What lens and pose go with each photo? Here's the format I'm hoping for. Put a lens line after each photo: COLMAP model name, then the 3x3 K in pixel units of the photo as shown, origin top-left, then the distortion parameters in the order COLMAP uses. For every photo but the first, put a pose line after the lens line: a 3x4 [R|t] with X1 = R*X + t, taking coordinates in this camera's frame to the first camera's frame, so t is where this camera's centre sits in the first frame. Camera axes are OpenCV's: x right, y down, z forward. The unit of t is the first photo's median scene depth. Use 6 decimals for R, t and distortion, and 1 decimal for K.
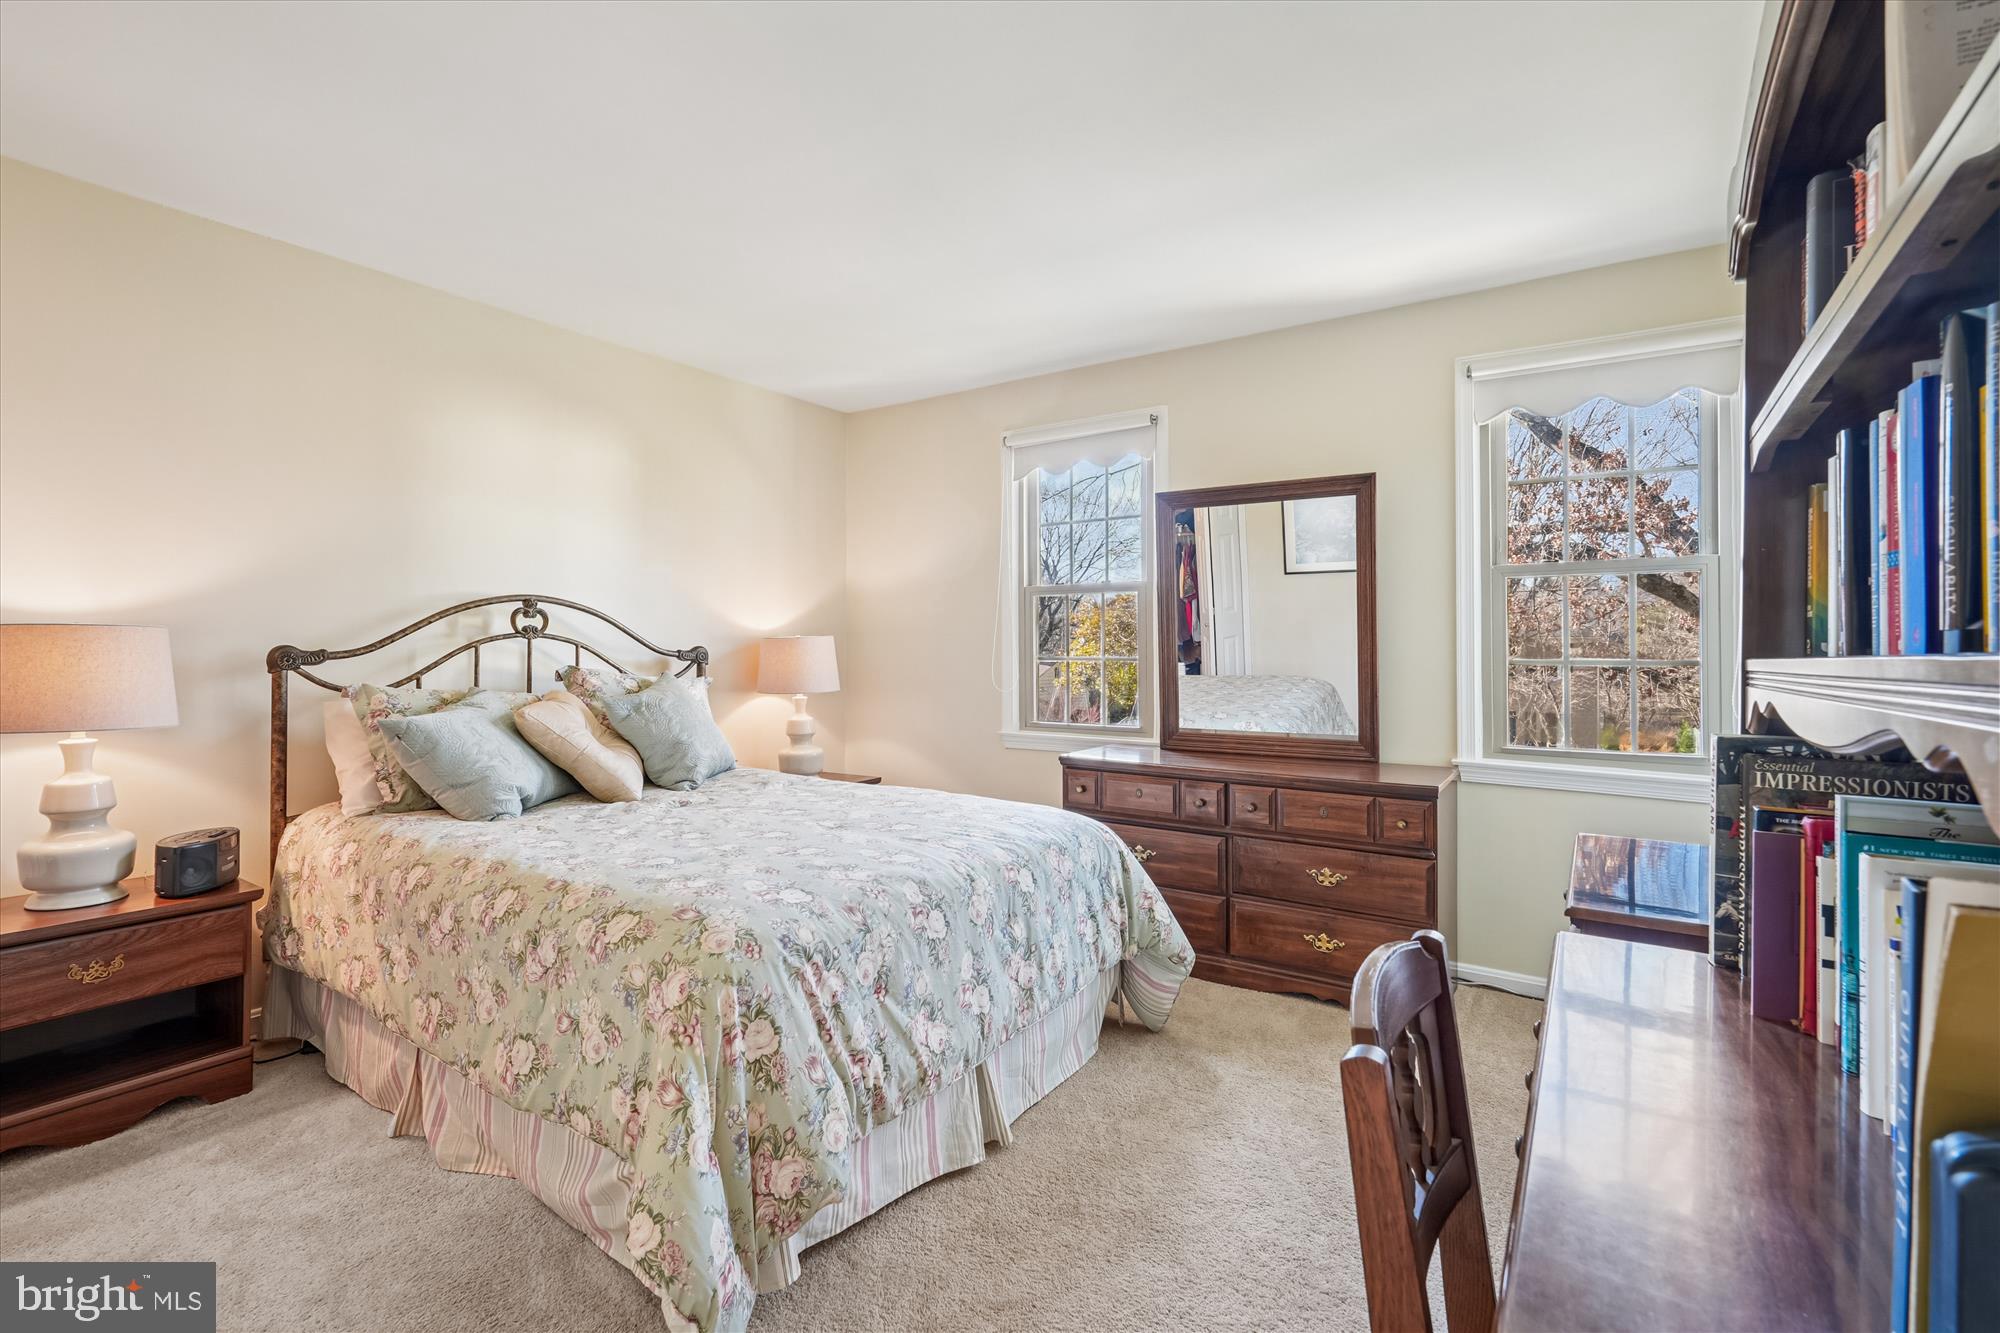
lens RADIAL K [[877.8, 0, 988.1], [0, 877.8, 658.2], [0, 0, 1]] dist [-0.006774, 0.001605]
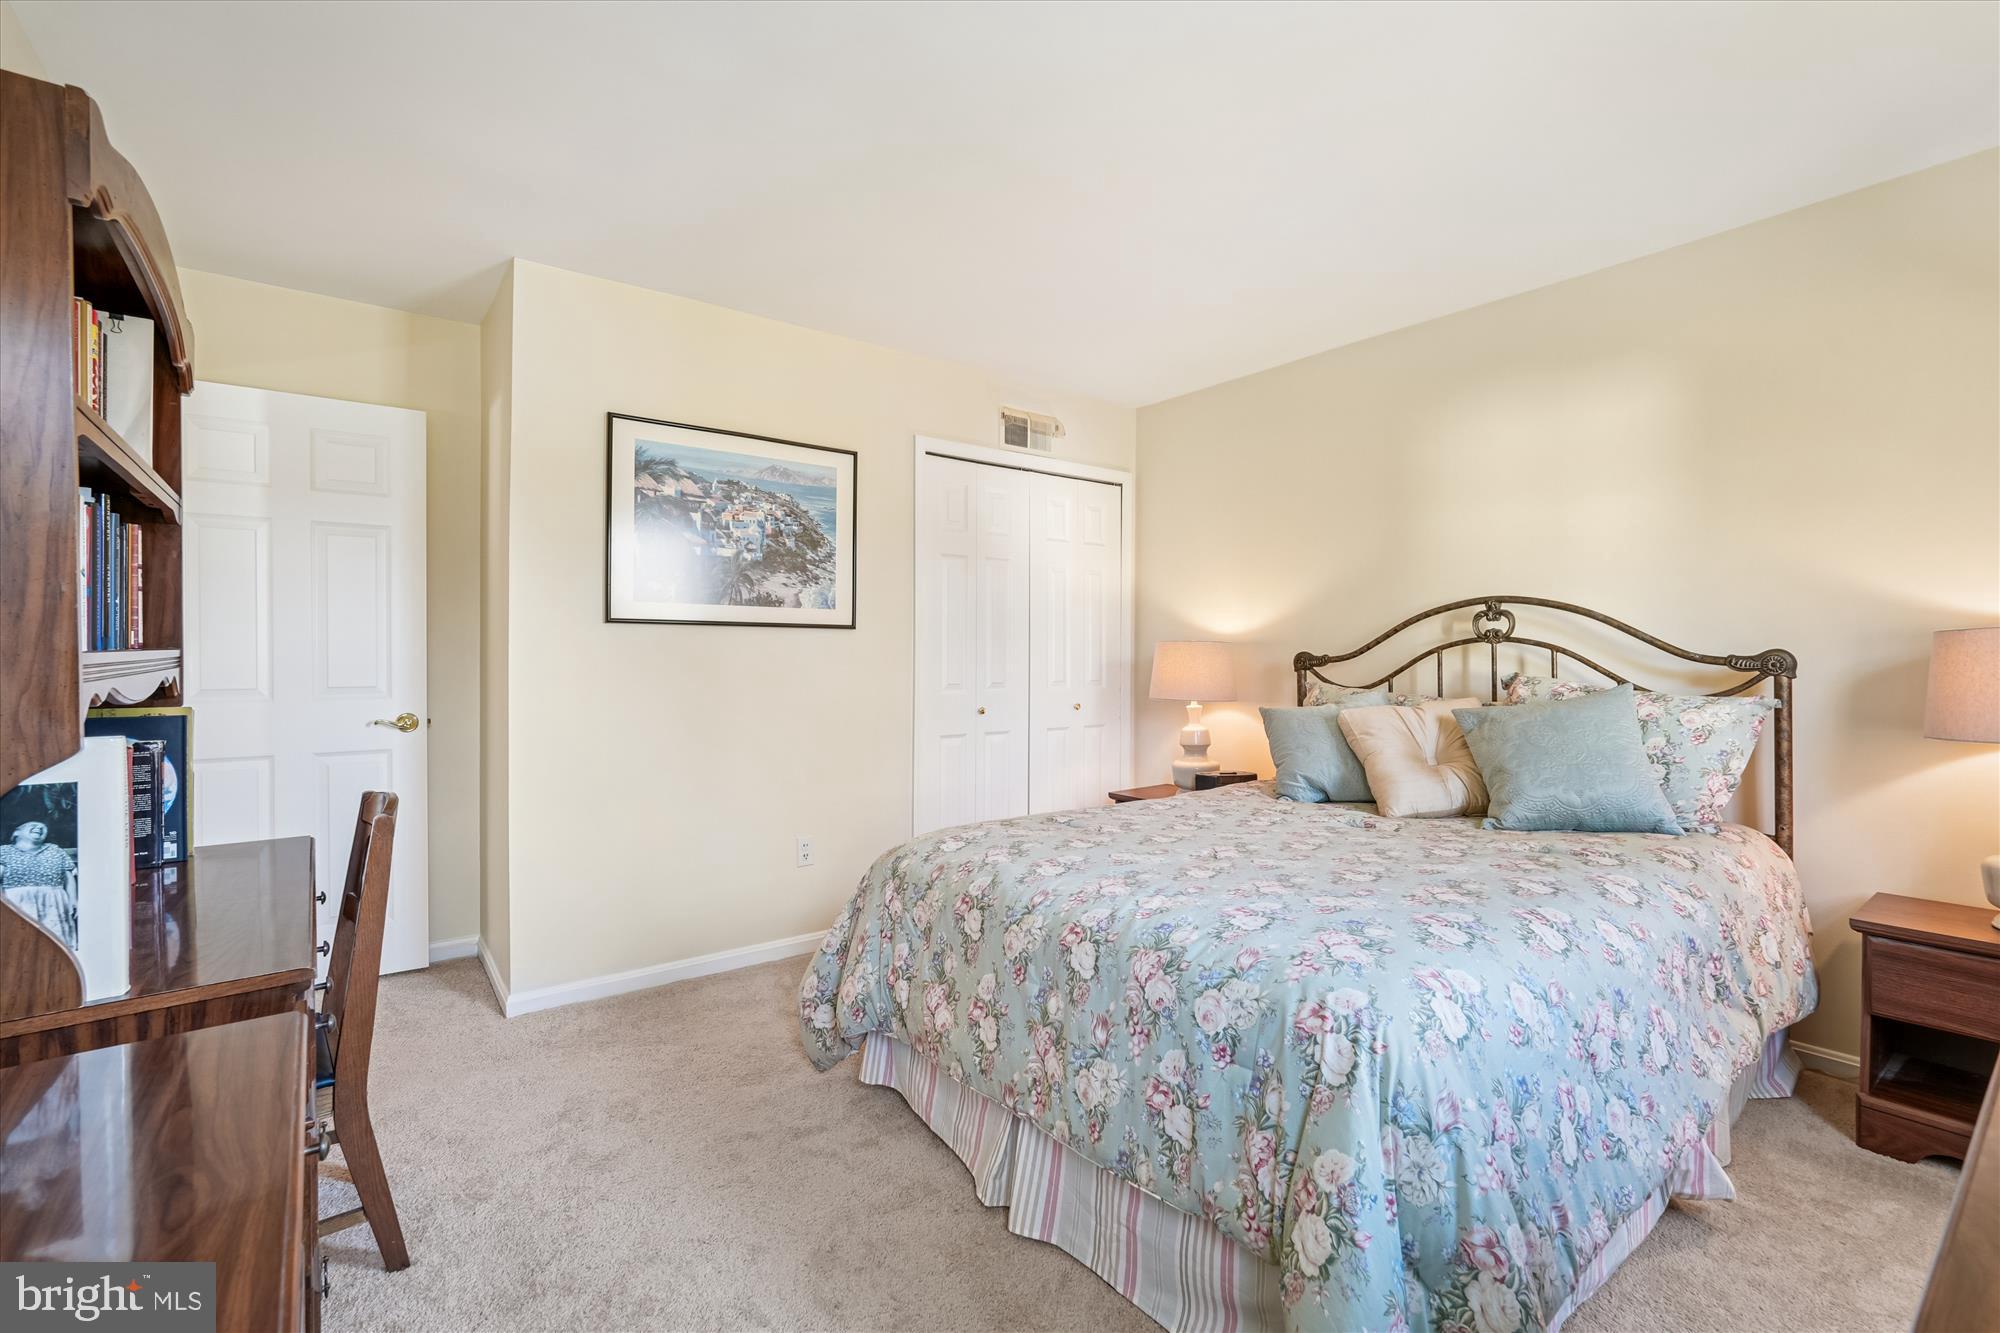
lens RADIAL K [[877.8, 0, 987.2], [0, 877.8, 657.5], [0, 0, 1]] dist [-0.006774, 0.001605]
pose [[-0.297855, 0.000379, -0.954611, 0.537590], [-0.009753, 0.999947, 0.003440, -0.005007], [0.954561, 0.010335, -0.297835, 0.779013]]
